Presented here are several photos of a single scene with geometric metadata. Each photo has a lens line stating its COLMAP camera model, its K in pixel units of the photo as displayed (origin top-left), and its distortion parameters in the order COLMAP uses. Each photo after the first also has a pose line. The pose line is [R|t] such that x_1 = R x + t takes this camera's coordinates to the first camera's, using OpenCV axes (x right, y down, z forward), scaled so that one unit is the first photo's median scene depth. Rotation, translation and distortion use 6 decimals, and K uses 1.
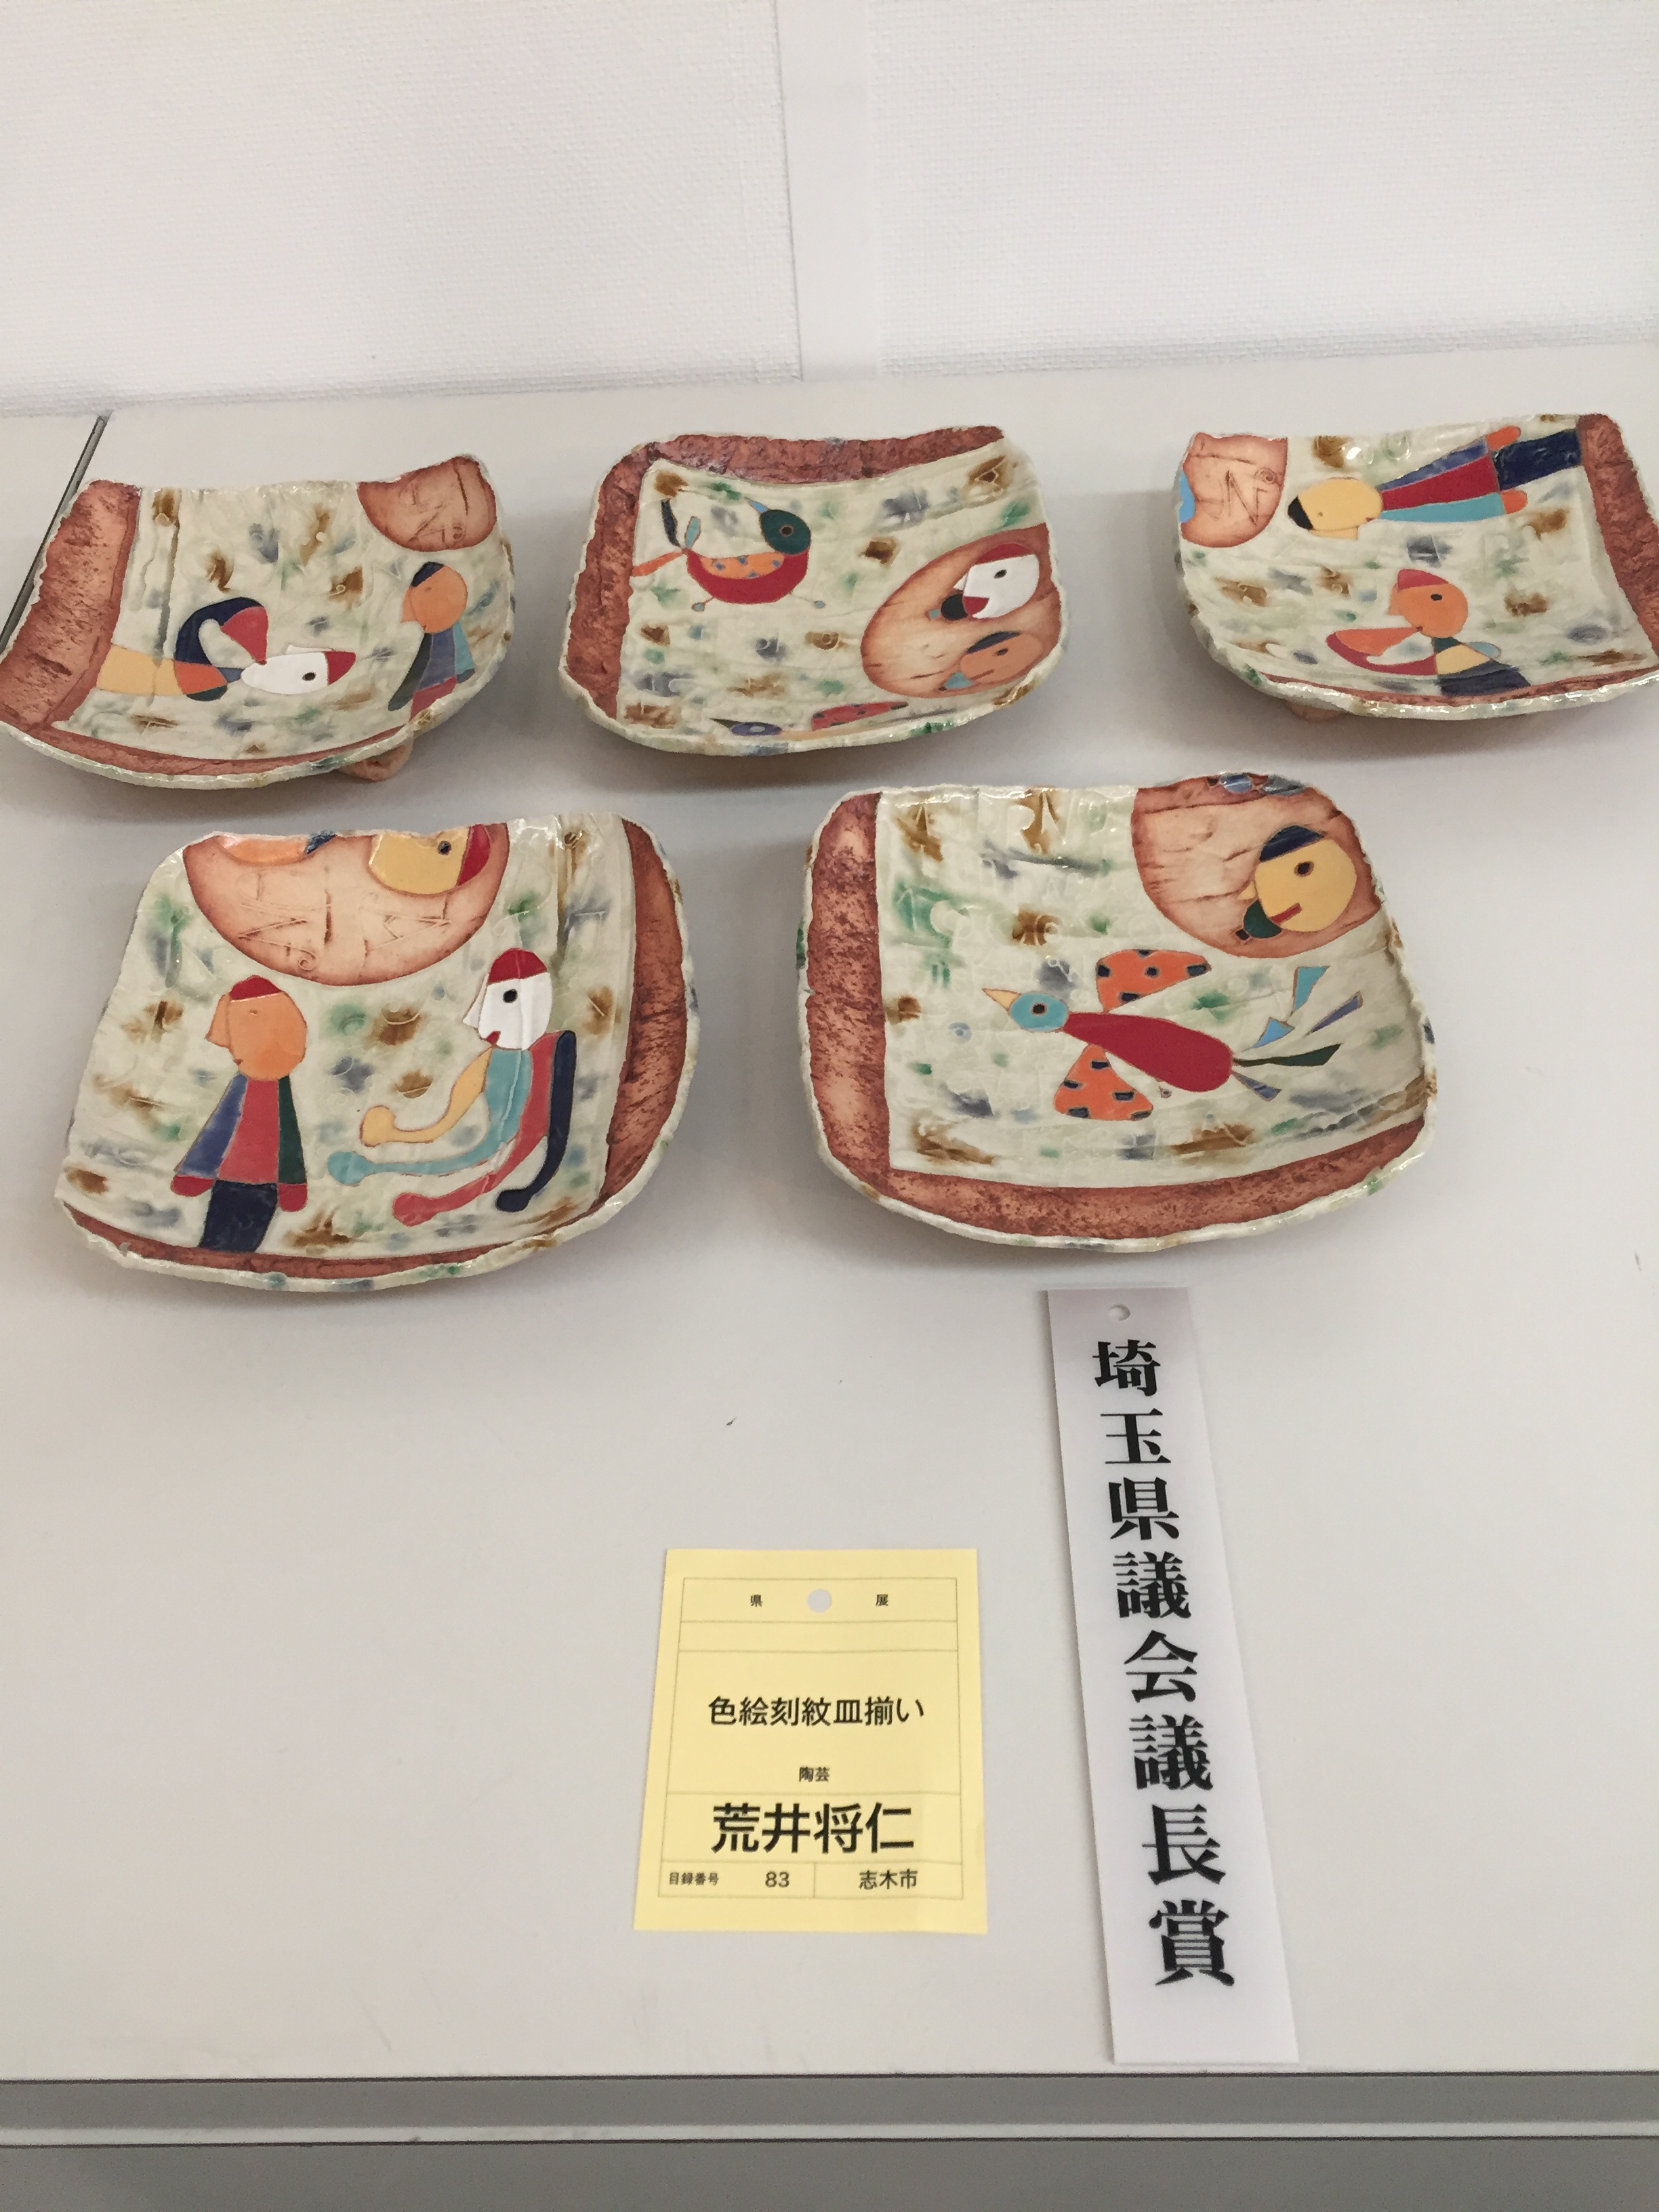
lens RADIAL K [[1897.0, 0, 831.9], [0, 1897.0, 1107.9], [0, 0, 1]] dist [0.058917, -0.002113]
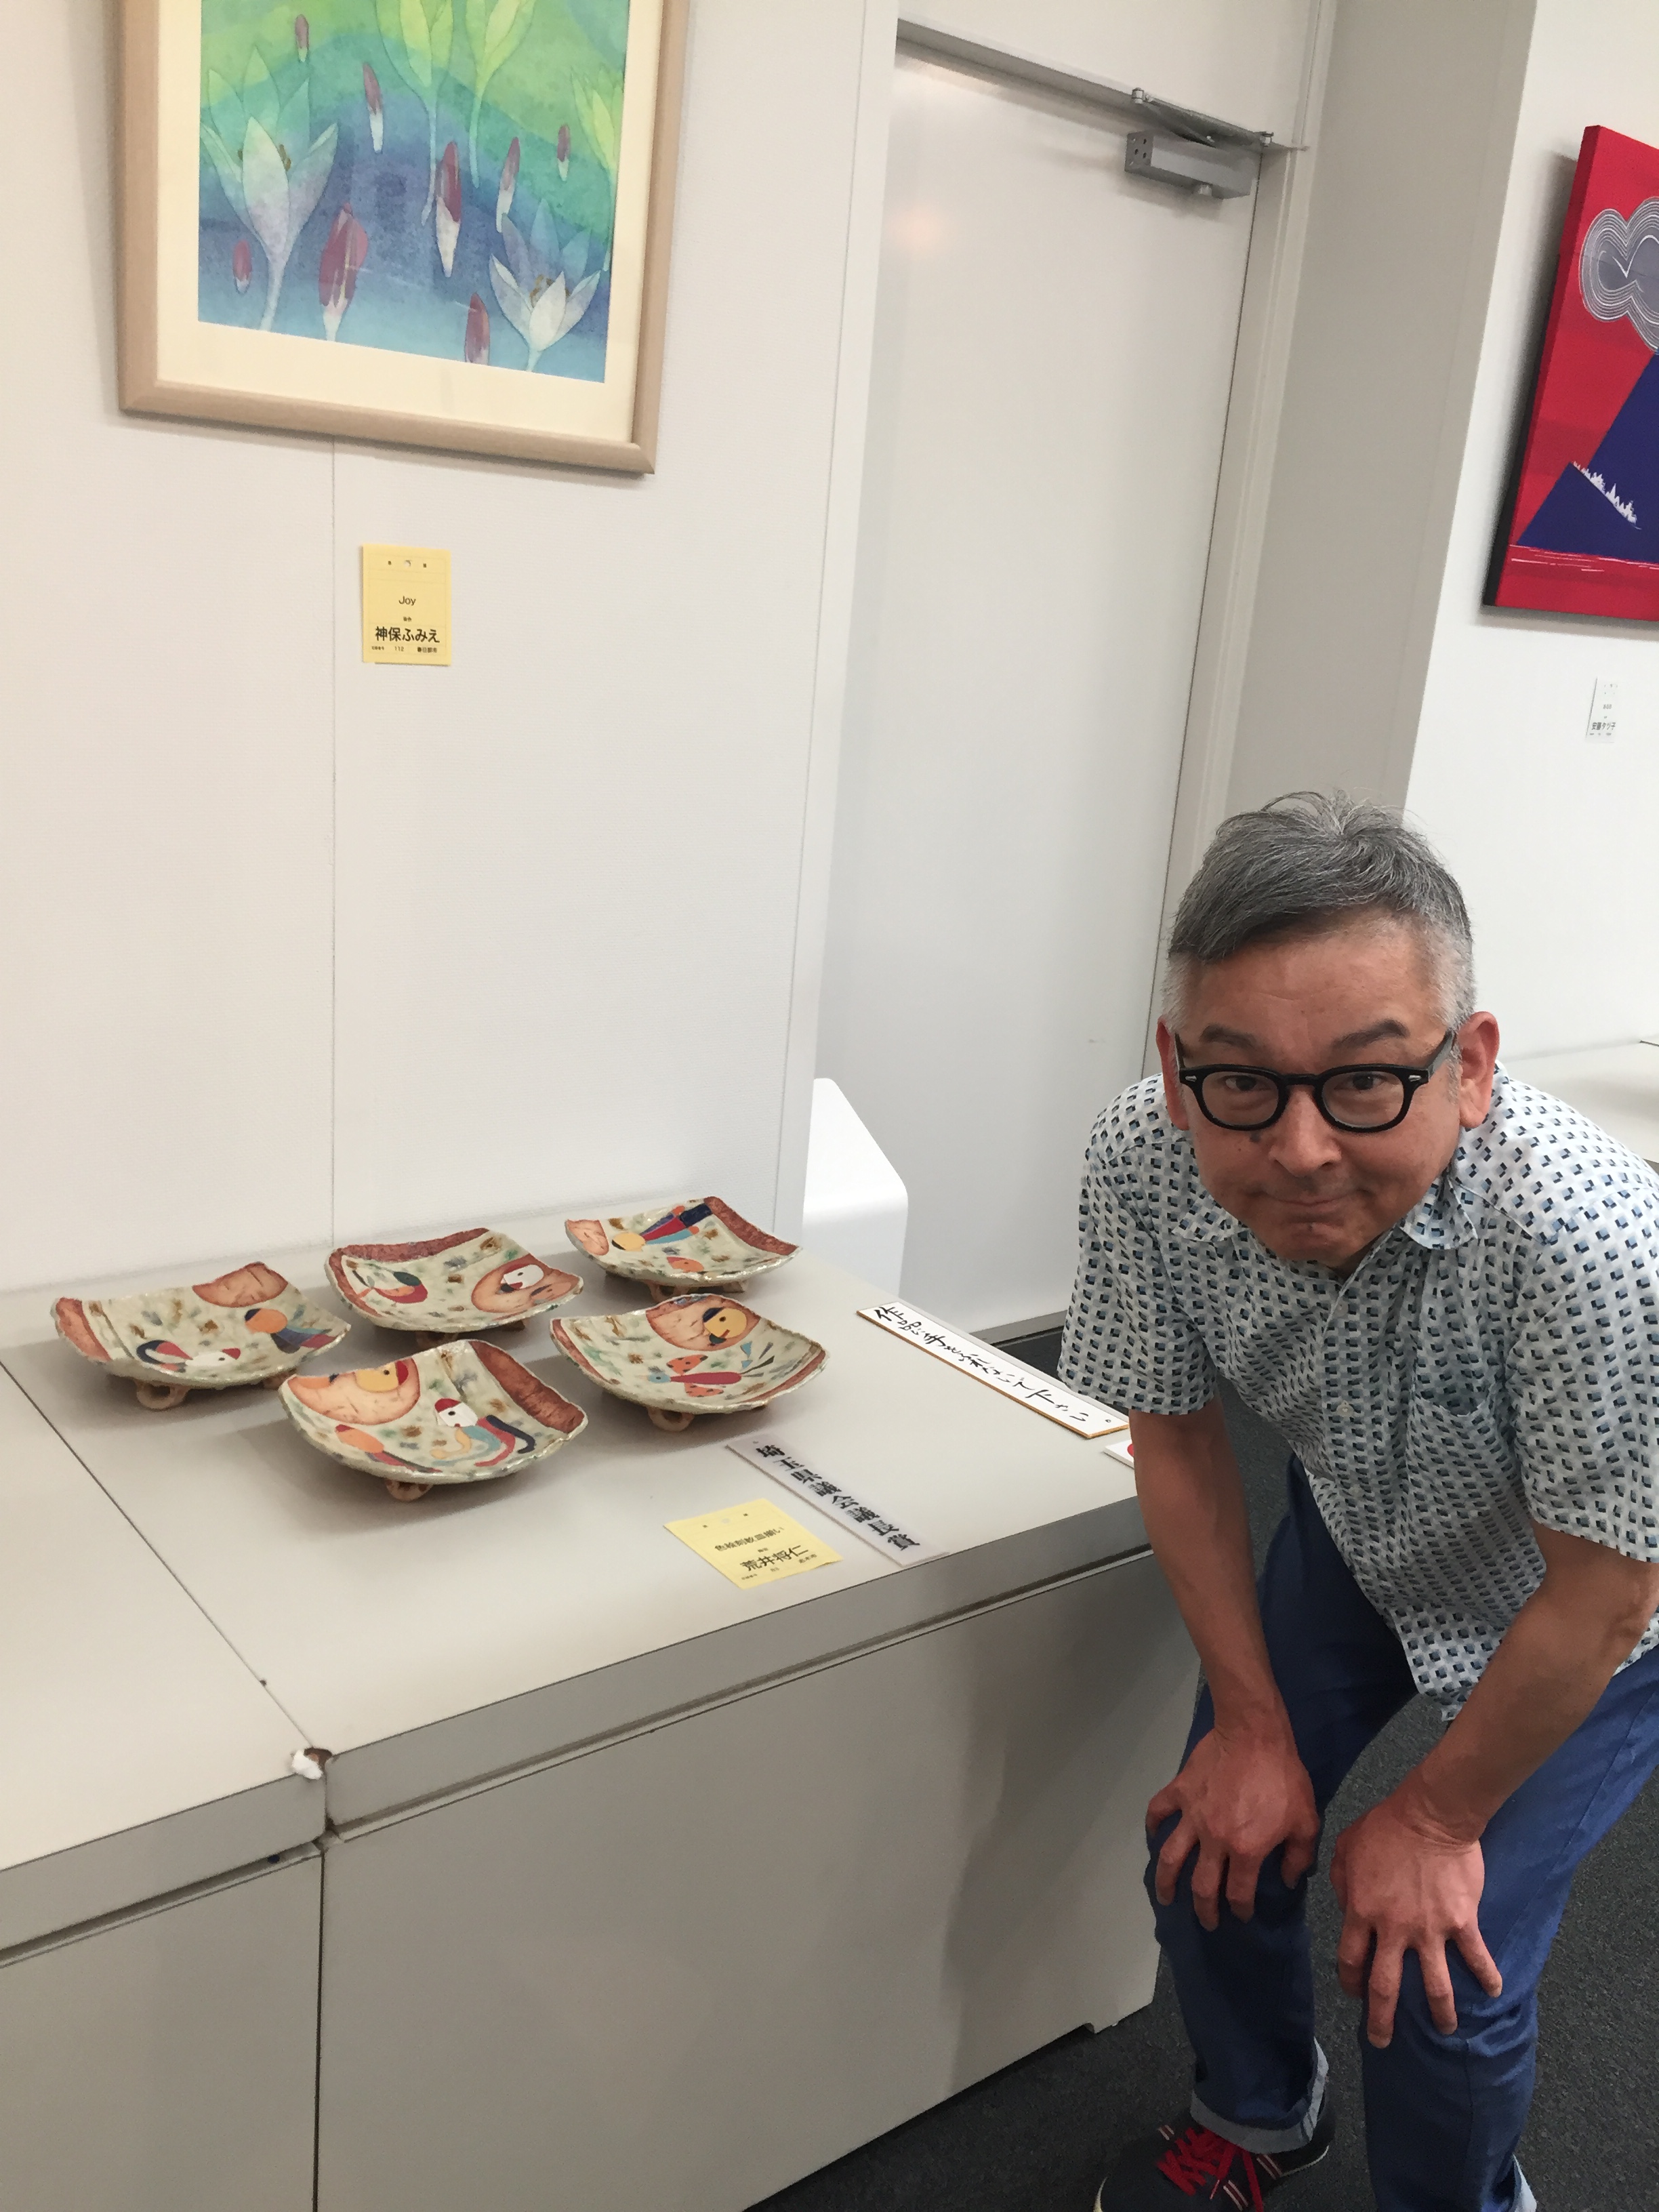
lens RADIAL K [[1897.0, 0, 828.3], [0, 1897.0, 1105.4], [0, 0, 1]] dist [0.058917, -0.002113]
pose [[0.779981, -0.050011, 0.623802, -1.010137], [0.393815, 0.813906, -0.427162, 0.652227], [-0.486353, 0.578841, 0.654525, -0.744804]]
